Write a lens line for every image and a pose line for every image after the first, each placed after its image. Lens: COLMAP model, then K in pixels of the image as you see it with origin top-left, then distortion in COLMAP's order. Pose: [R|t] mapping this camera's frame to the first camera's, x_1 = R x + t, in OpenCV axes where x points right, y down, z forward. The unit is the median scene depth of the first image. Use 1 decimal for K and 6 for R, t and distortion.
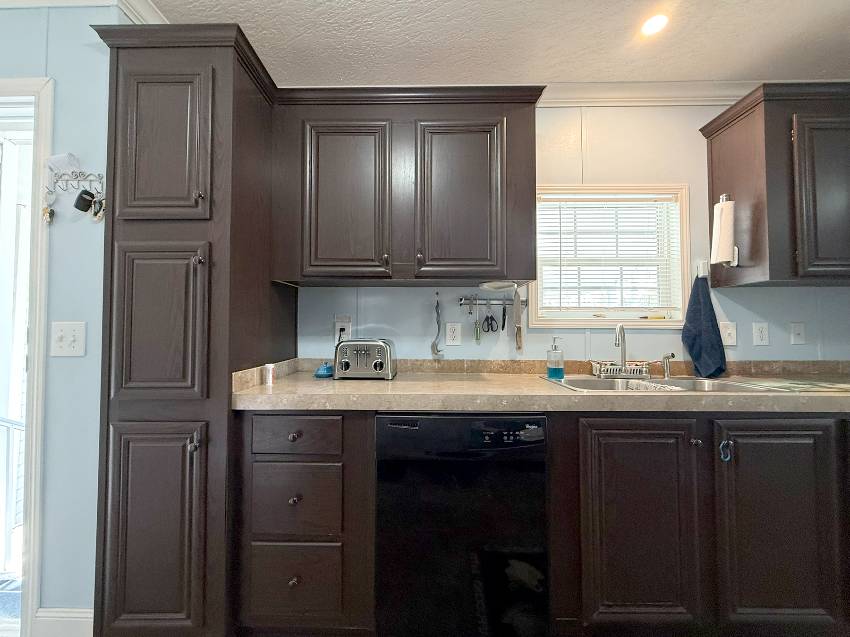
lens RADIAL K [[339.3, 0, 423.2], [0, 339.3, 318.4], [0, 0, 1]] dist [-0.000556, 0.000070]
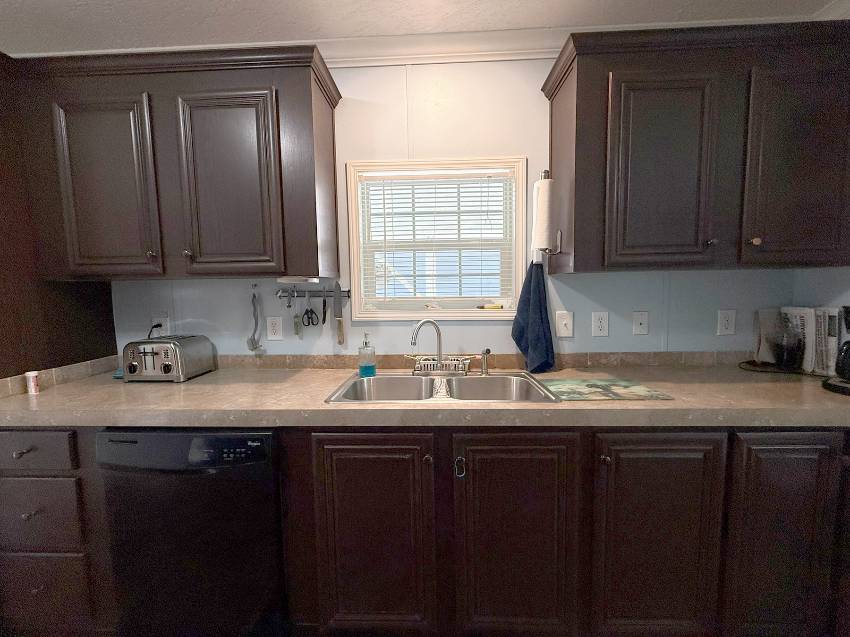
lens RADIAL K [[339.3, 0, 423.2], [0, 339.3, 318.4], [0, 0, 1]] dist [-0.000556, 0.000070]
pose [[0.999576, -0.015274, -0.024790, 0.537671], [0.017989, 0.993401, 0.113271, -0.082658], [0.022897, -0.113669, 0.993255, 0.073271]]
